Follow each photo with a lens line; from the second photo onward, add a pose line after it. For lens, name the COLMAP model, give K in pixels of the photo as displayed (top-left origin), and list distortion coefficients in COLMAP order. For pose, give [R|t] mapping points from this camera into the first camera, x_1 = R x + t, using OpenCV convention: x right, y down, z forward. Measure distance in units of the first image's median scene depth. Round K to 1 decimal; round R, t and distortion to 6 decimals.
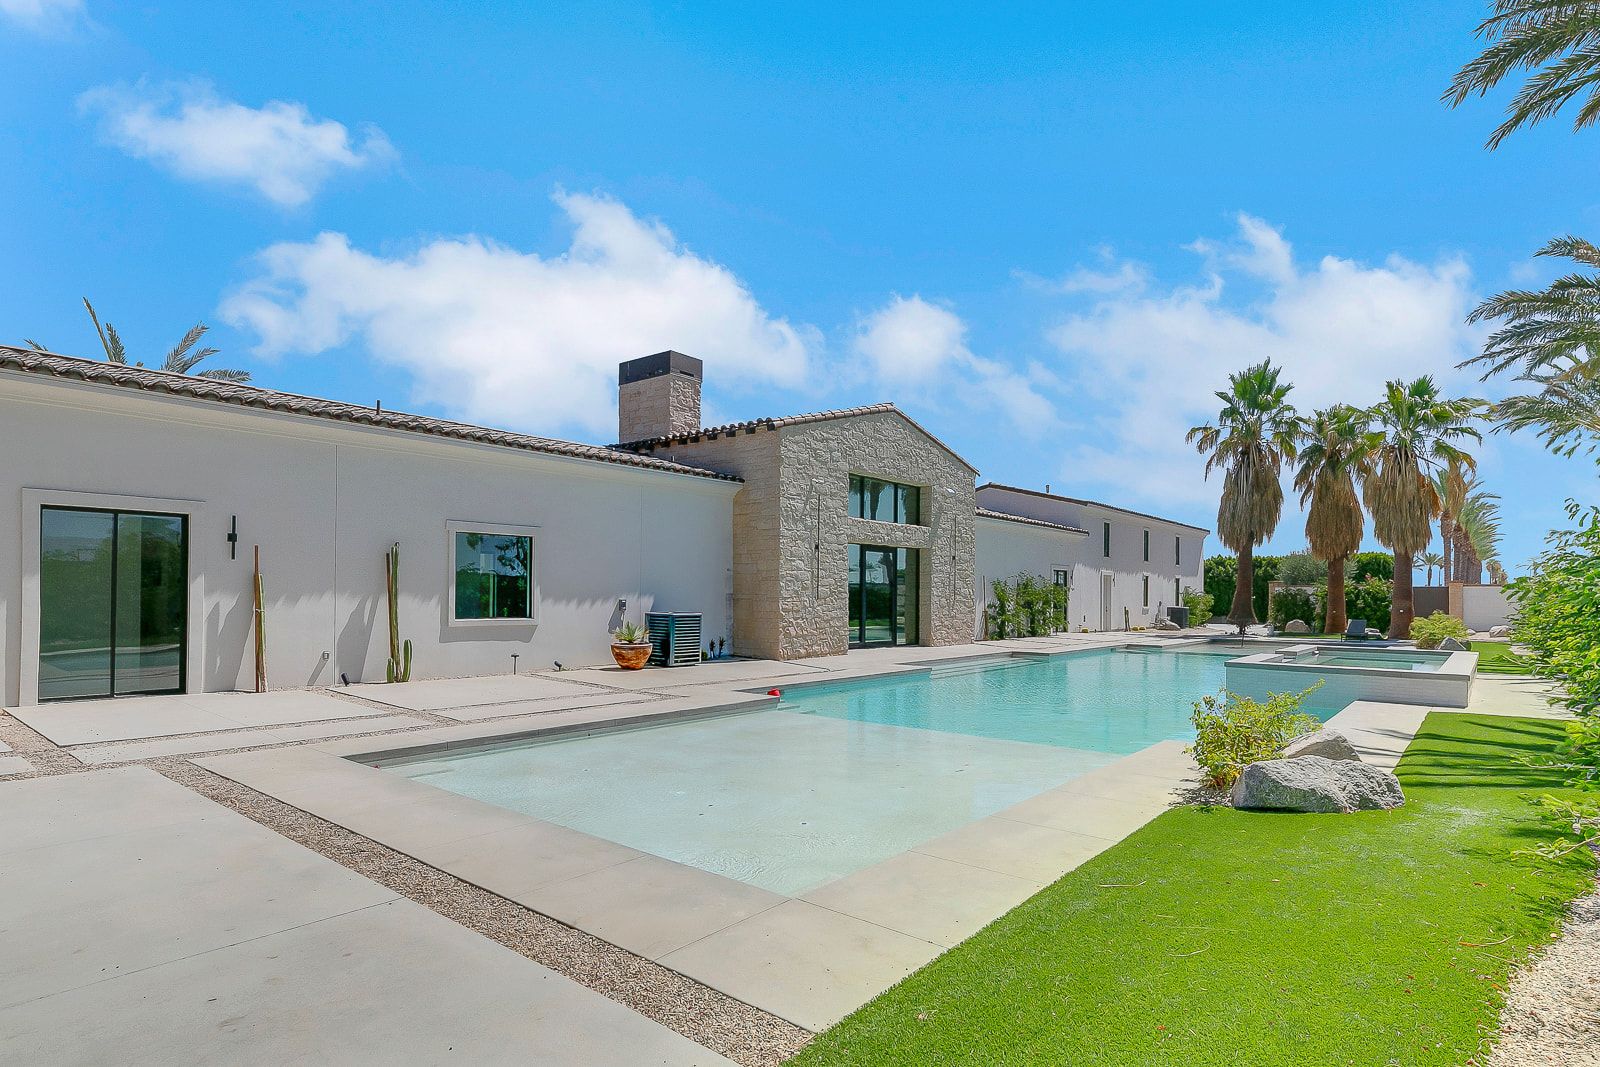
lens RADIAL K [[834.8, 0, 803.7], [0, 834.8, 596.9], [0, 0, 1]] dist [0.000251, 0.000059]
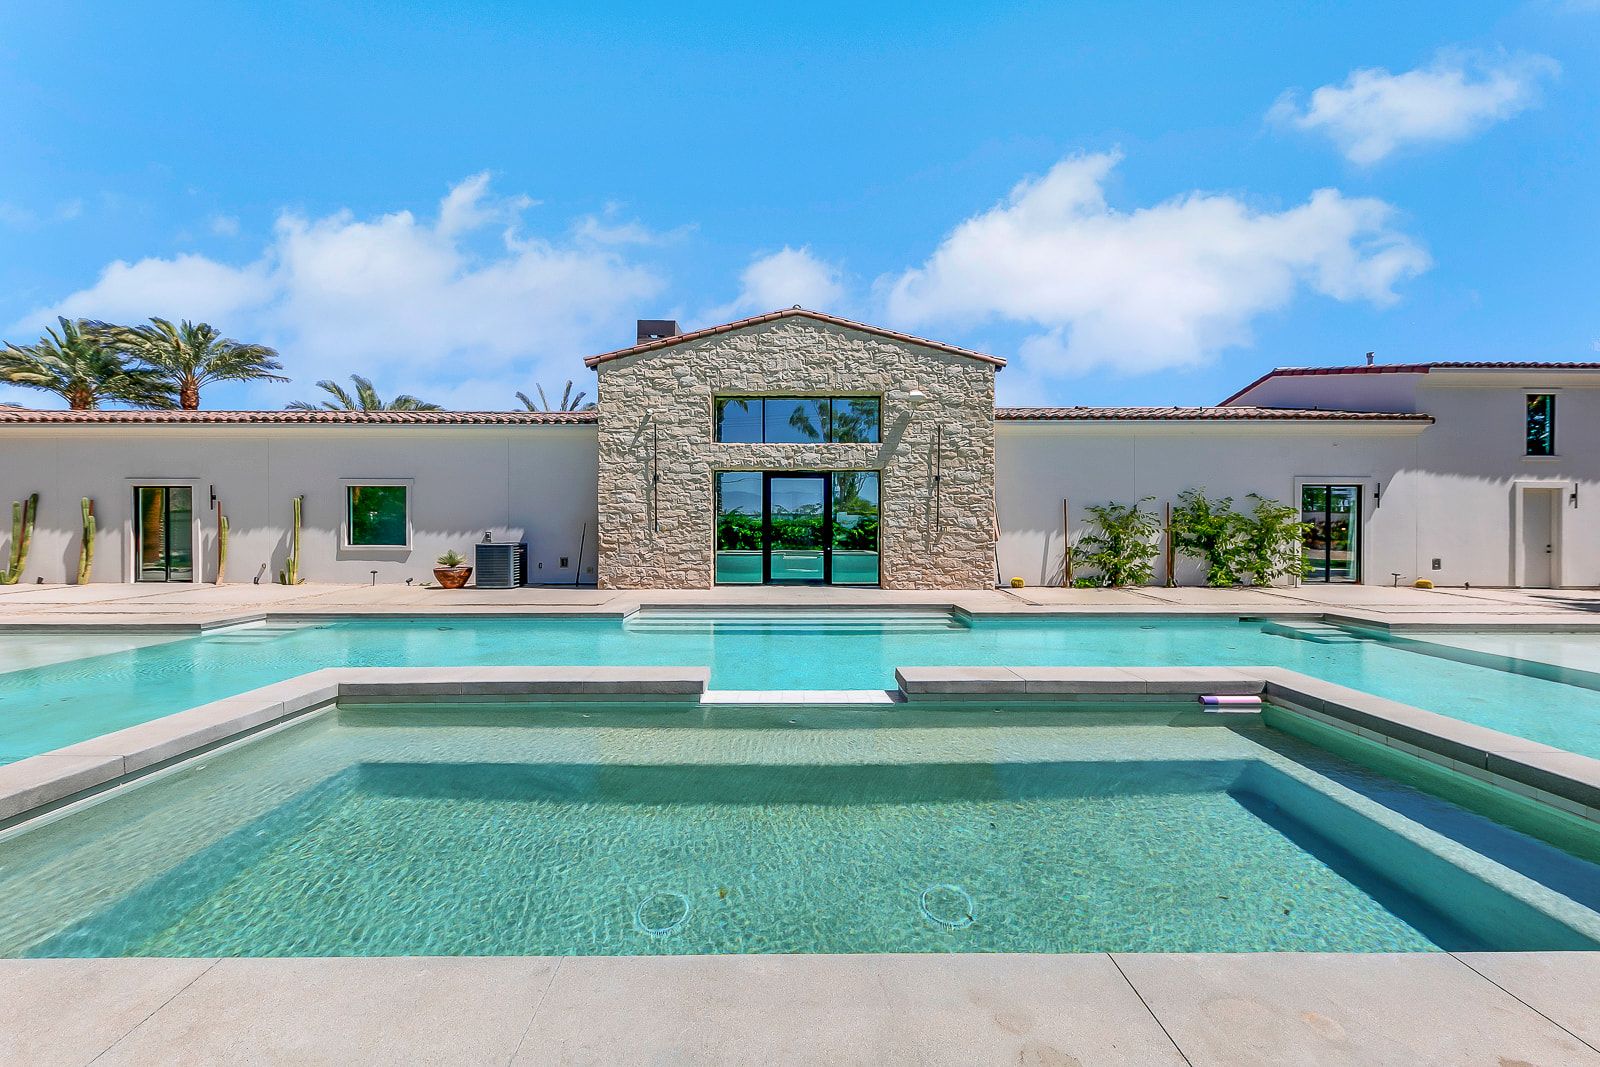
lens RADIAL K [[562.6, 0, 800.0], [0, 562.6, 533.5], [0, 0, 1]] dist [0.001737, 0.000103]
pose [[0.641726, 0.001998, -0.766932, 0.588131], [0.002599, 0.999985, 0.004780, 0.002436], [0.766930, -0.005061, 0.641711, 0.657602]]
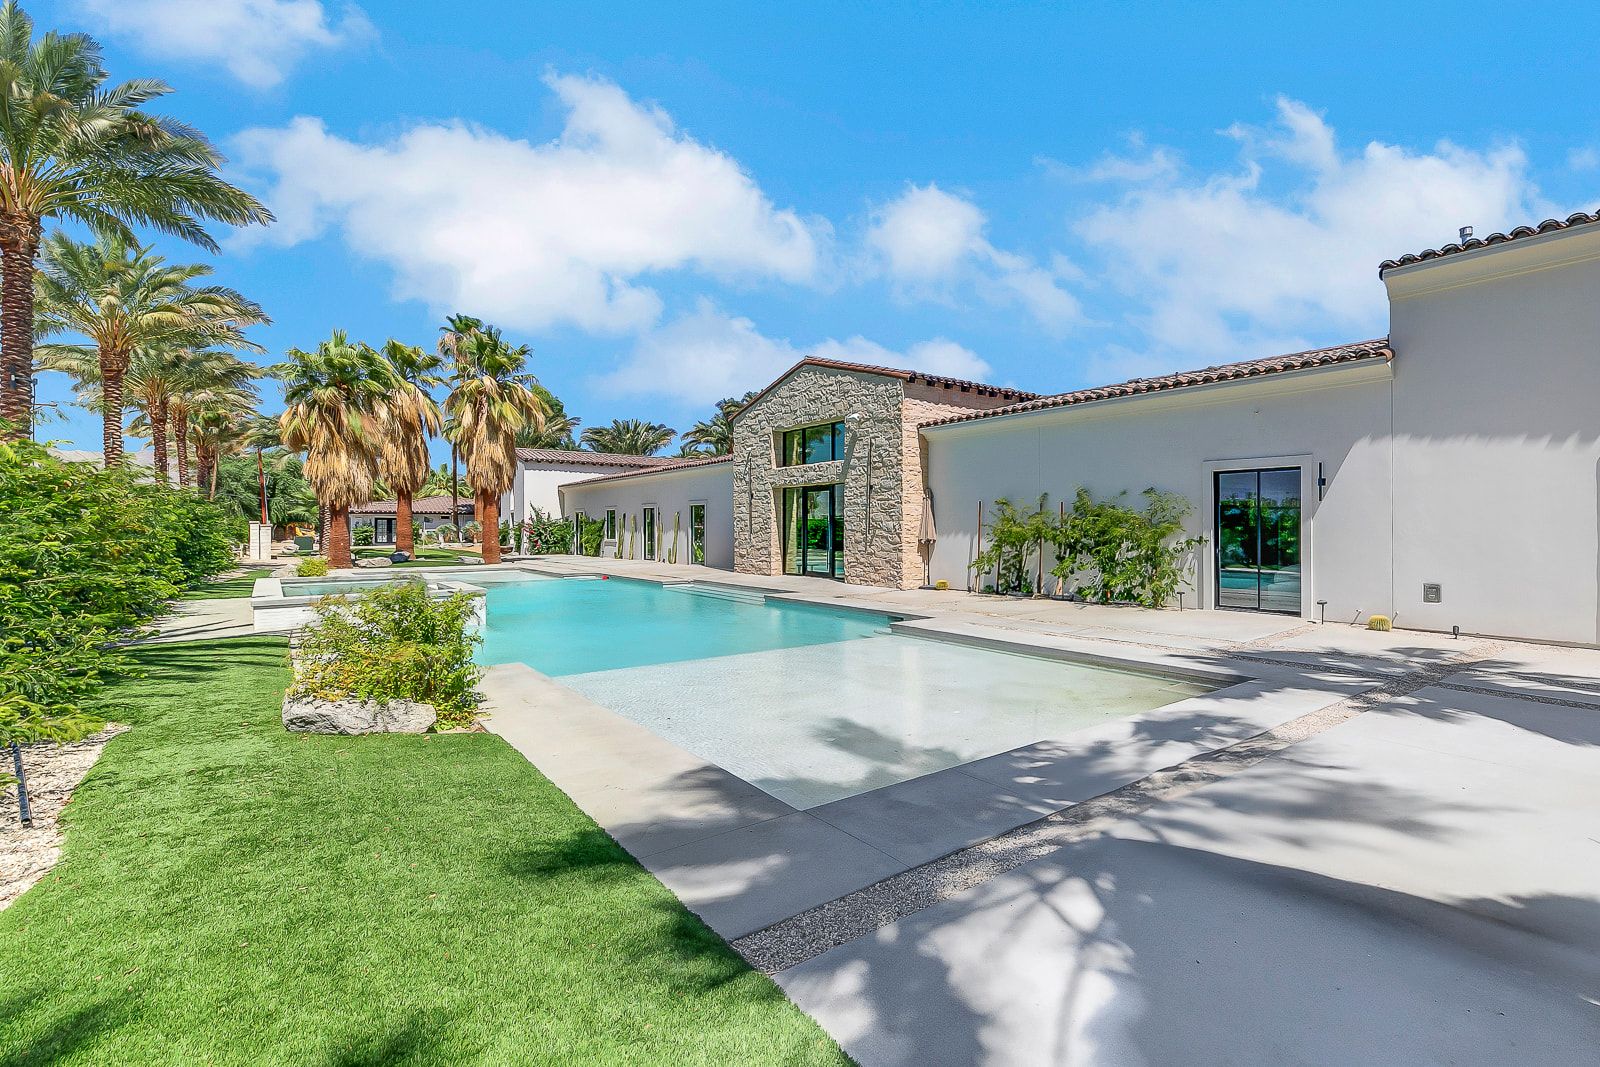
lens RADIAL K [[863.1, 0, 809.8], [0, 863.1, 534.4], [0, 0, 1]] dist [-0.000367, -0.000166]
pose [[-0.313140, -0.001765, -0.949705, 1.253833], [-0.002284, 0.999997, -0.001105, 0.005094], [0.949704, 0.001823, -0.313143, 1.434849]]
